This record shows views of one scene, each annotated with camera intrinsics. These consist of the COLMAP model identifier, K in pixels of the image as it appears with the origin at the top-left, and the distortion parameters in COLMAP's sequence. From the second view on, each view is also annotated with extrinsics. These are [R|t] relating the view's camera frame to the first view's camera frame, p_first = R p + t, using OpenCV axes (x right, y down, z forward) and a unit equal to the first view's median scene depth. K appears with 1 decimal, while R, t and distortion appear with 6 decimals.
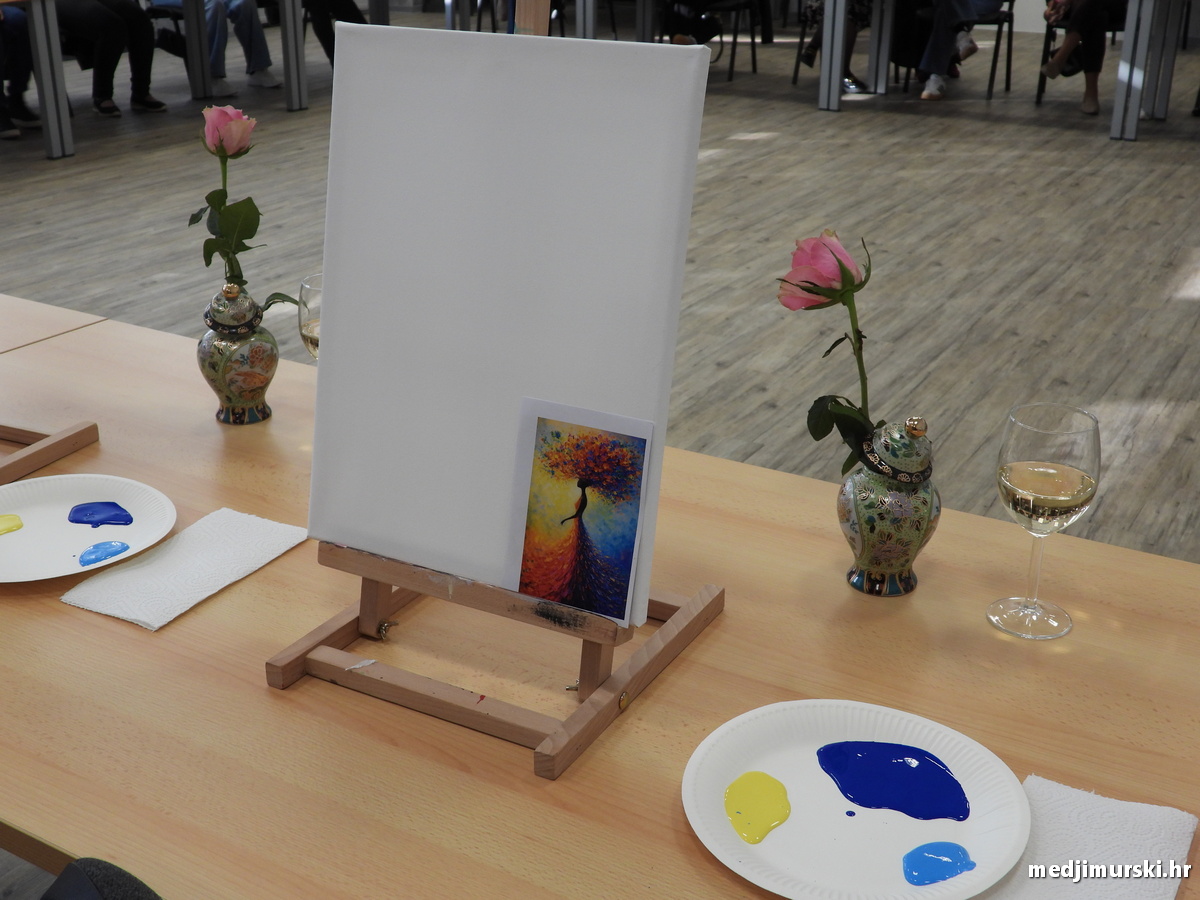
lens RADIAL K [[1449.0, 0, 599.1], [0, 1449.0, 448.0], [0, 0, 1]] dist [0.010380, 0.000000]
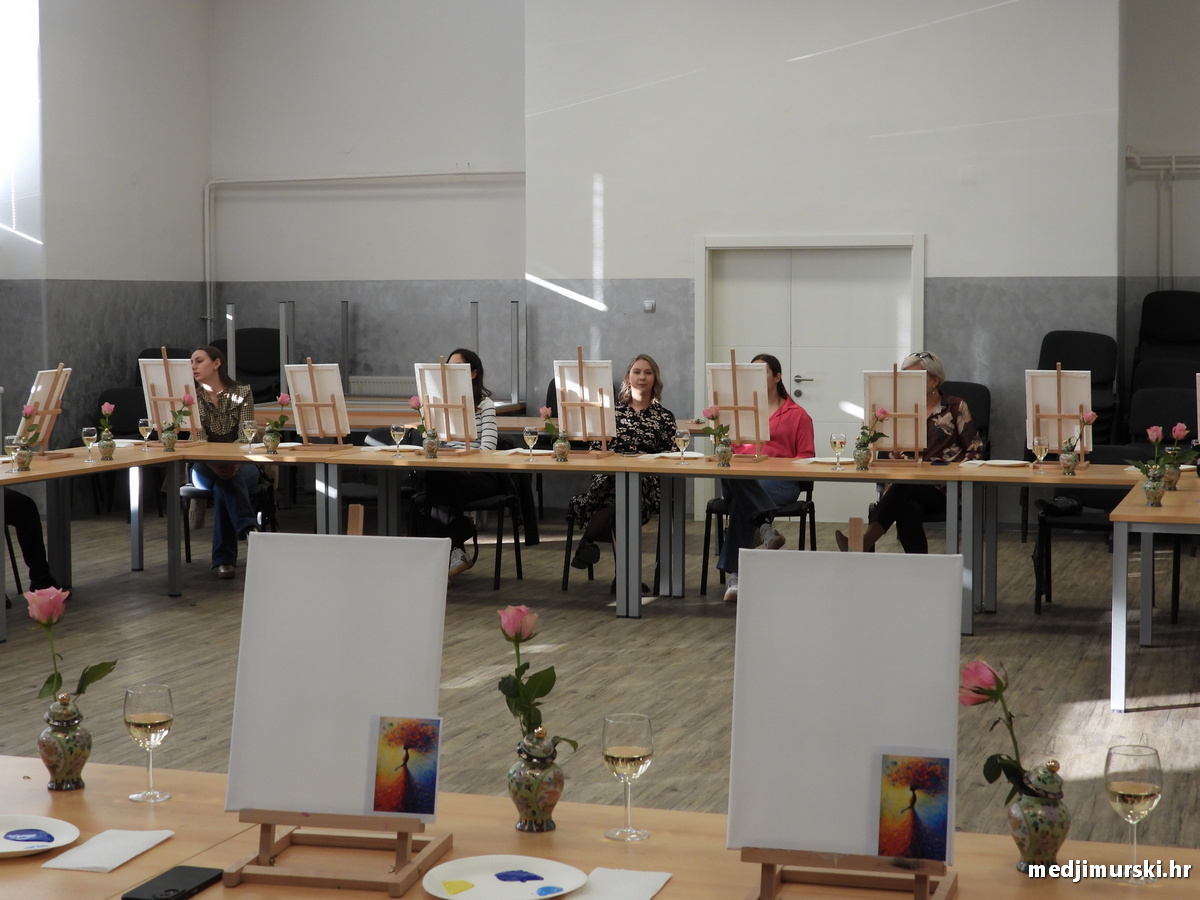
lens RADIAL K [[2134.6, 0, 601.0], [0, 2134.6, 451.8], [0, 0, 1]] dist [-0.027990, 0.000000]
pose [[0.976324, -0.024813, 0.214885, -0.629052], [0.090013, 0.949909, -0.299283, 0.255372], [-0.196695, 0.311540, 0.929653, -1.012324]]
